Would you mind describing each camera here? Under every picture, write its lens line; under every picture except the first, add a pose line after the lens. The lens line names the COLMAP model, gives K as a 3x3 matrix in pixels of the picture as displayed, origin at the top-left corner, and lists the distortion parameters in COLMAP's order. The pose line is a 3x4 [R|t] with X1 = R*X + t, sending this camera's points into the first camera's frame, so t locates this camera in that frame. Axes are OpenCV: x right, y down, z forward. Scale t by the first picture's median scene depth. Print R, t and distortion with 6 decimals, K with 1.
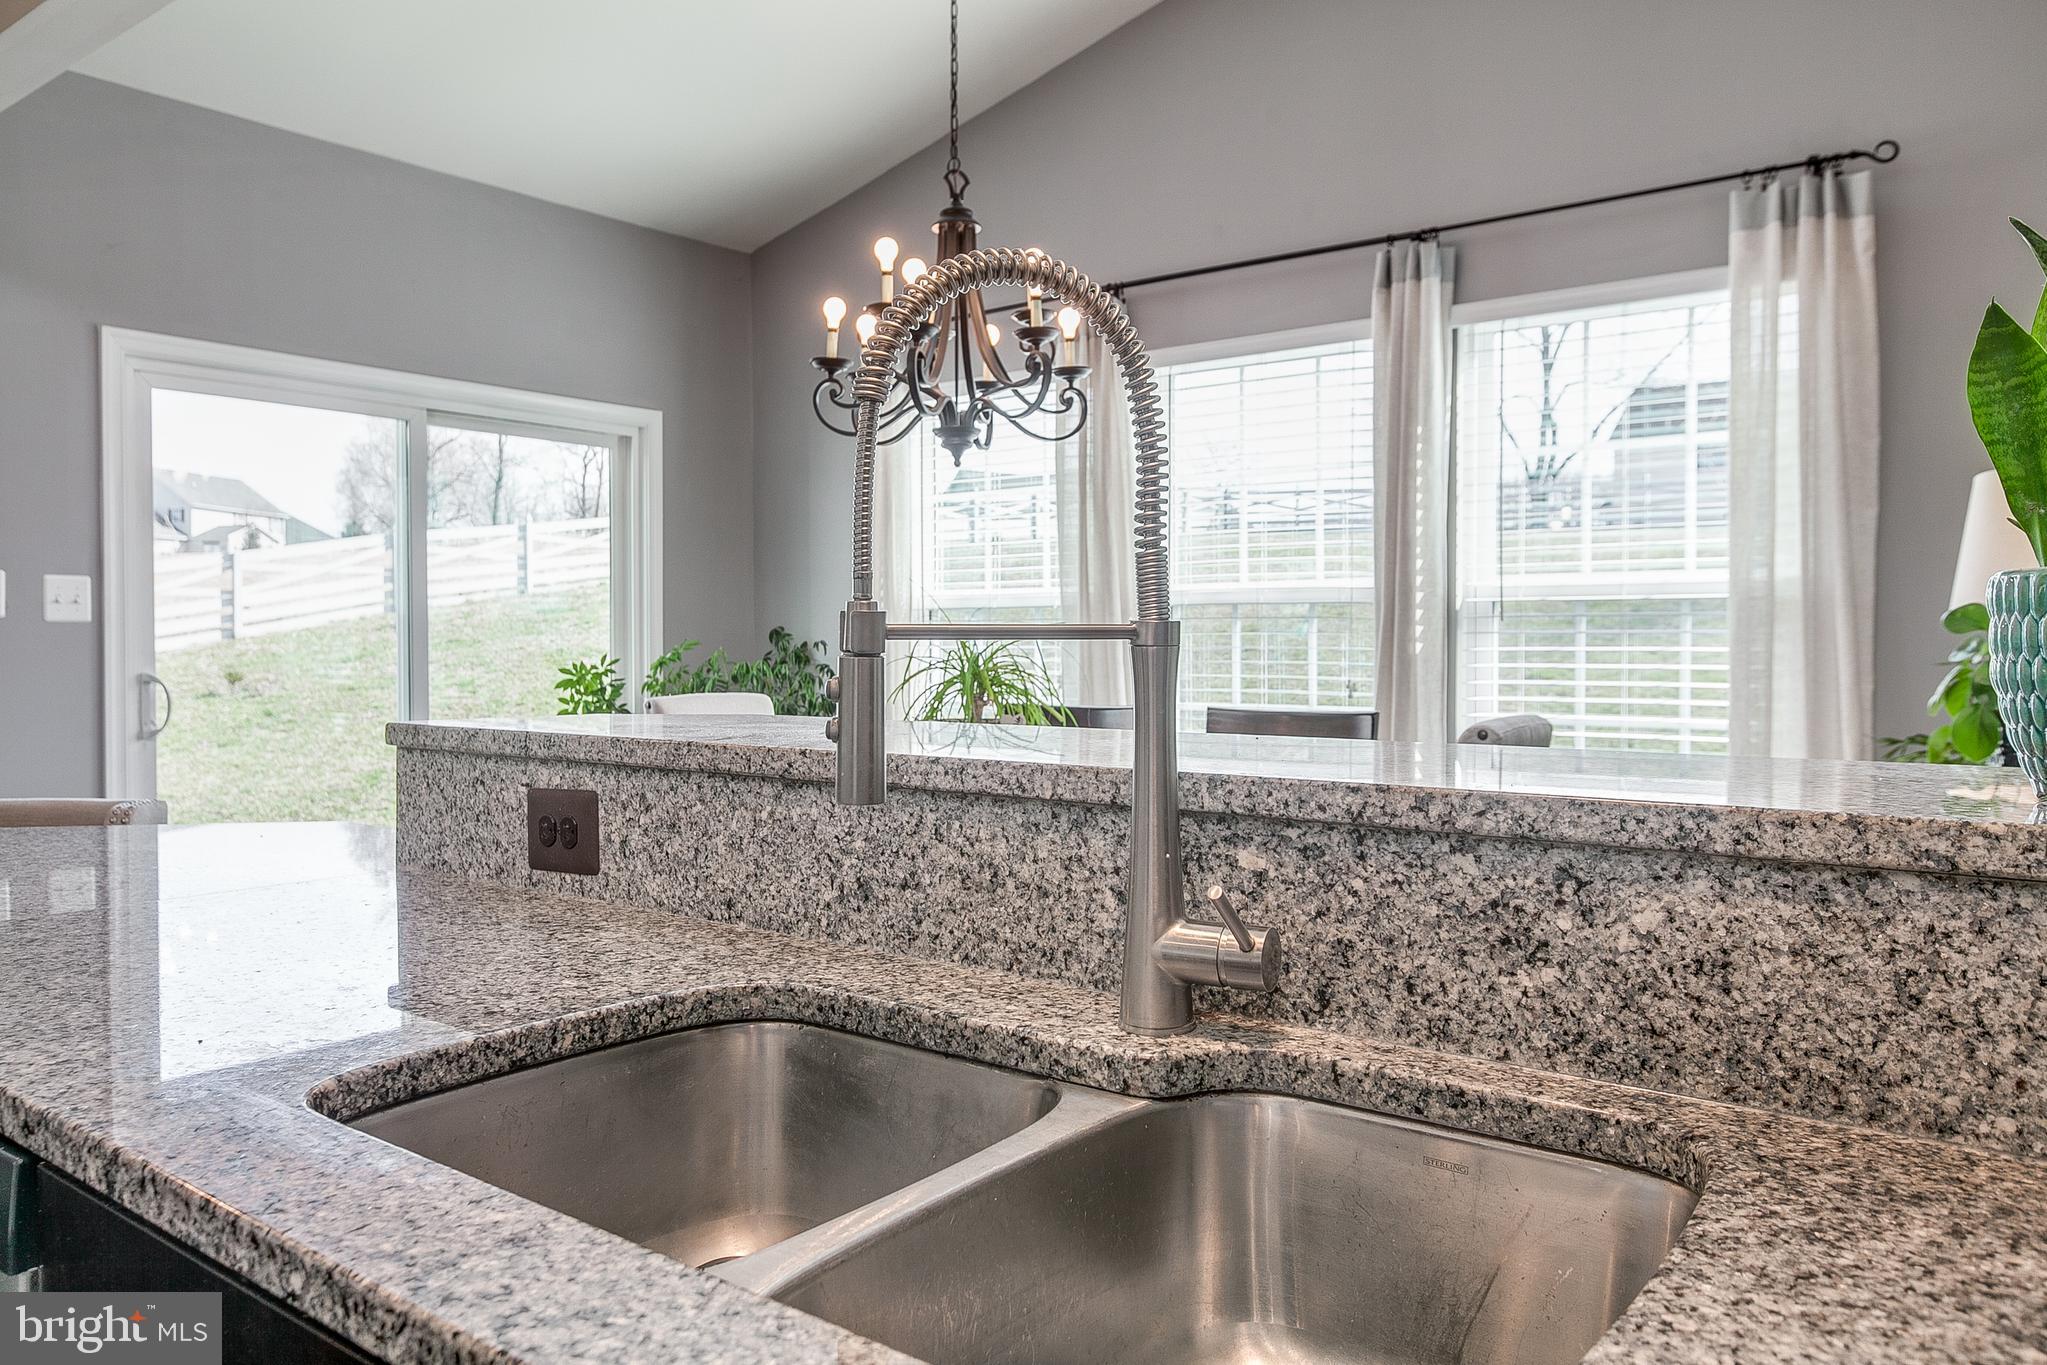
lens RADIAL K [[1437.0, 0, 1023.5], [0, 1437.0, 682.5], [0, 0, 1]] dist [0.010116, 0.001698]
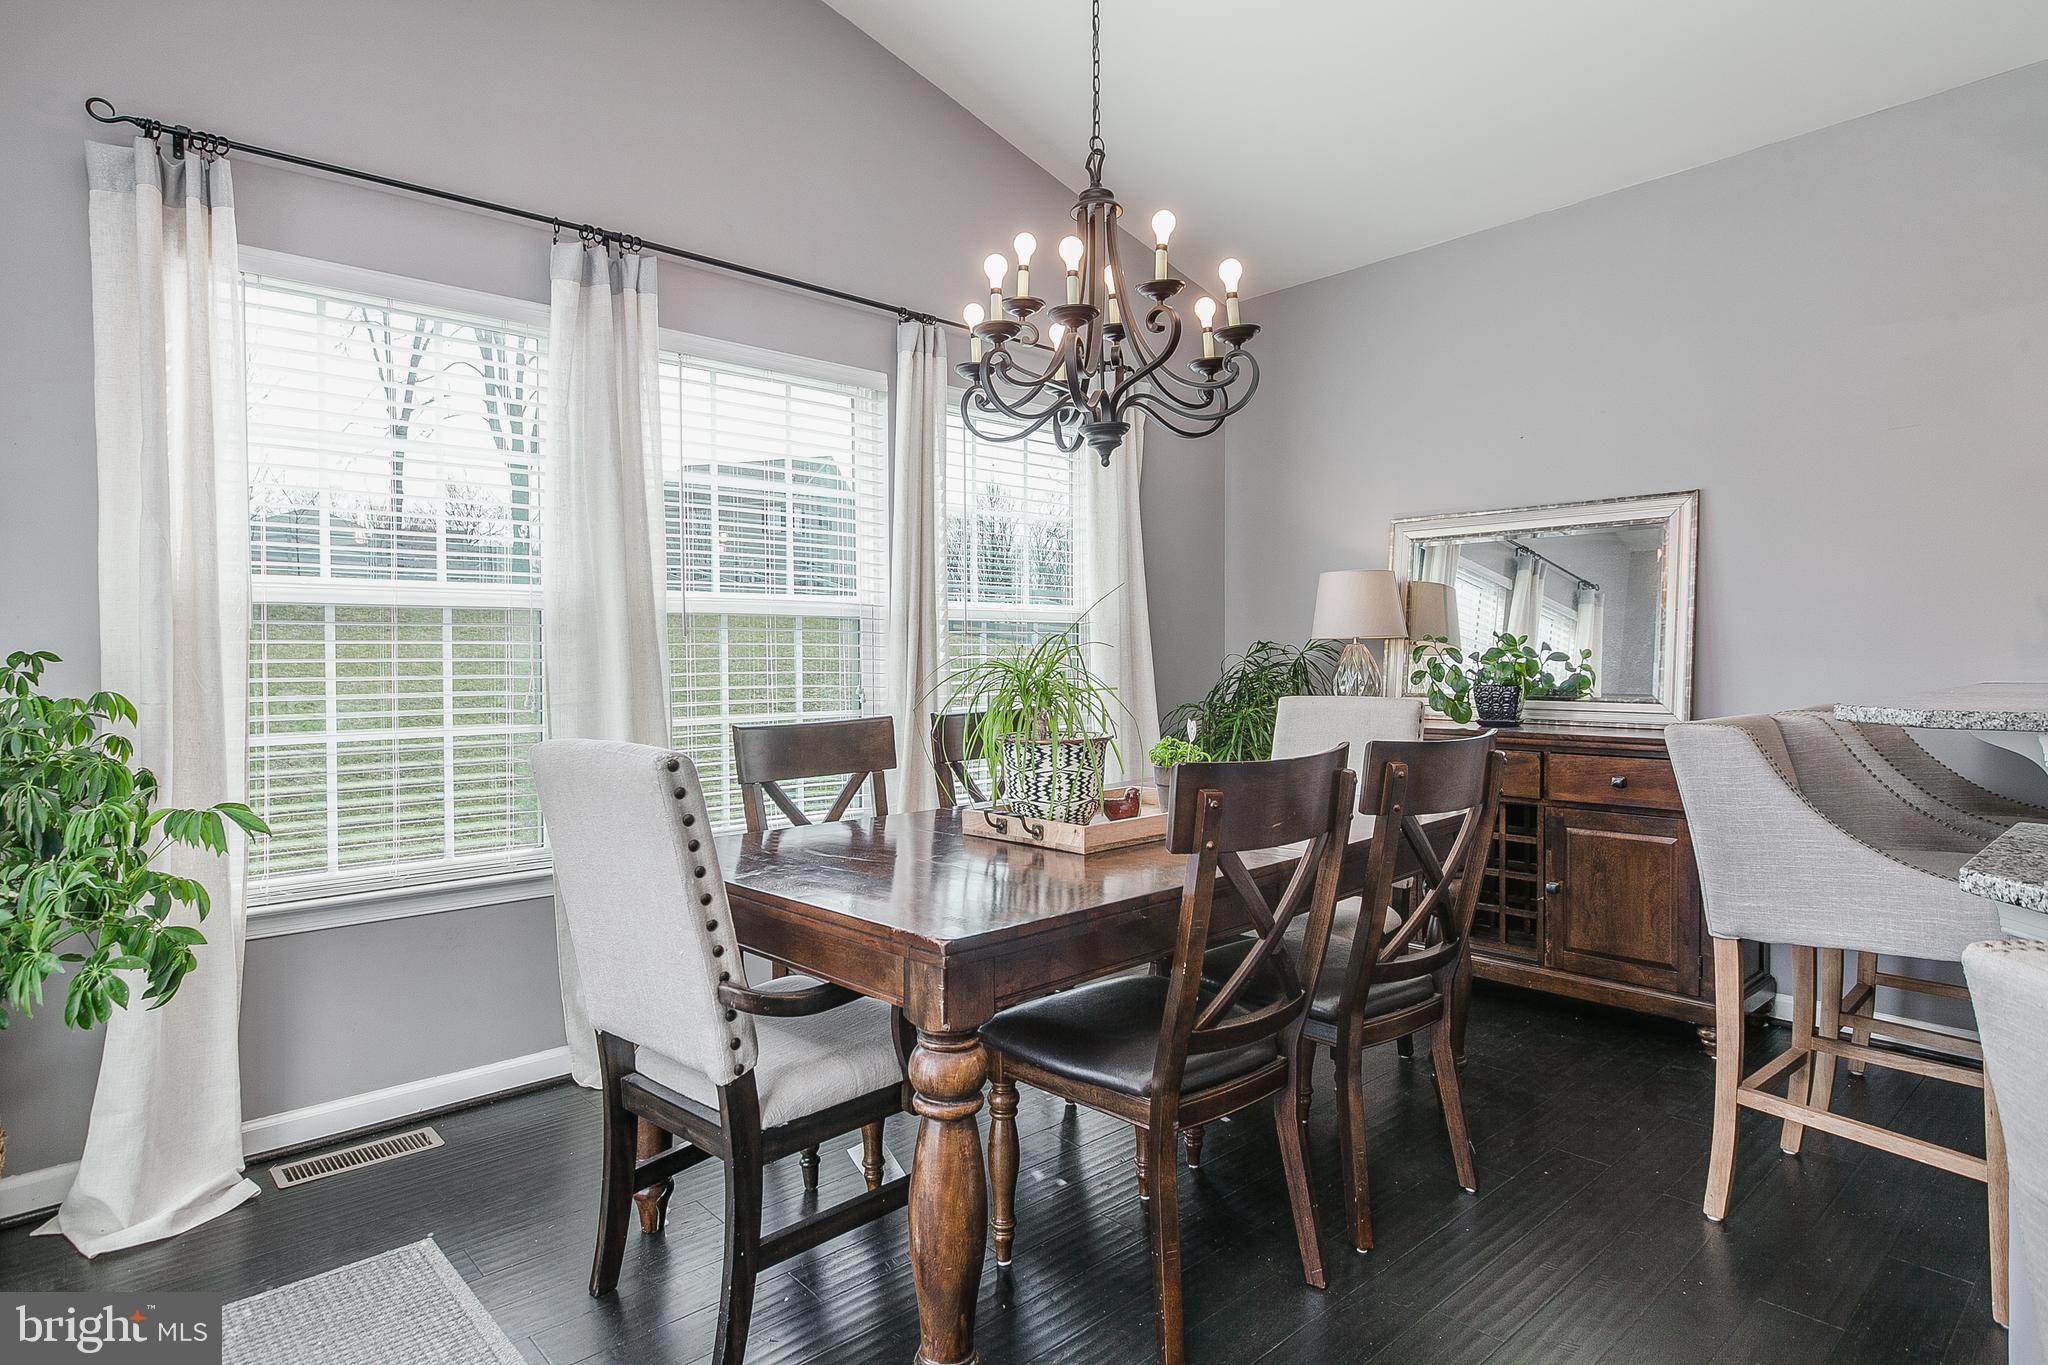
lens RADIAL K [[1110.4, 0, 1025.5], [0, 1110.4, 674.1], [0, 0, 1]] dist [0.002309, -0.001397]
pose [[0.166948, -0.017430, 0.985812, -1.617456], [0.034077, 0.999348, 0.011899, -0.051014], [-0.985377, 0.031607, 0.167433, 1.951991]]
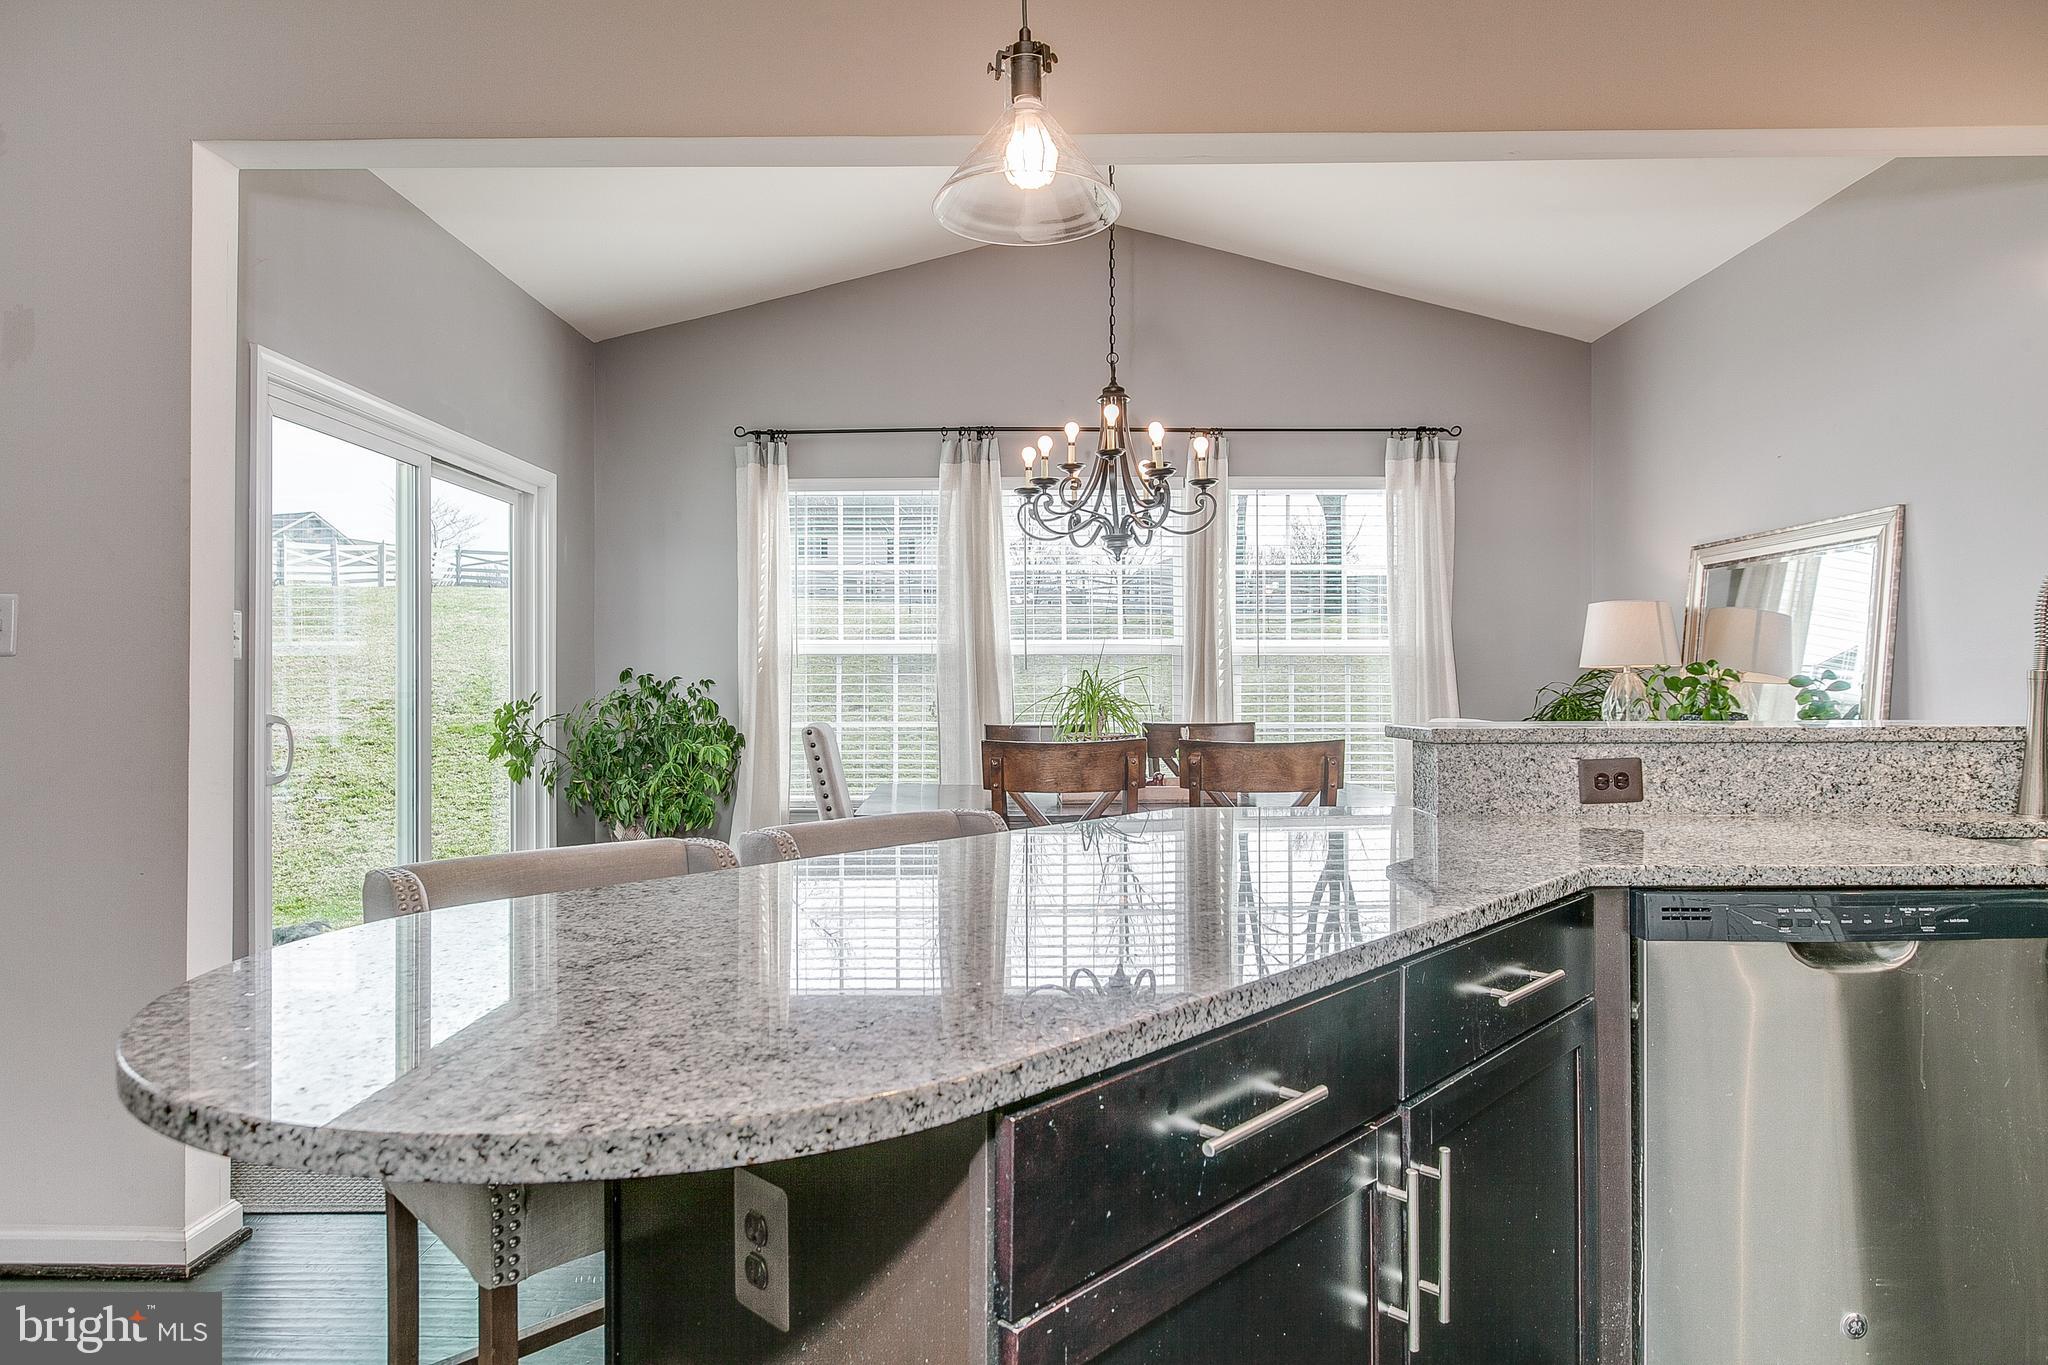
lens RADIAL K [[1157.5, 0, 1016.3], [0, 1157.5, 681.7], [0, 0, 1]] dist [-0.003164, -0.001186]
pose [[0.791207, -0.001269, 0.611547, -1.774929], [0.019624, 0.999536, -0.023315, -0.004156], [-0.611234, 0.030448, 0.790864, 0.280883]]
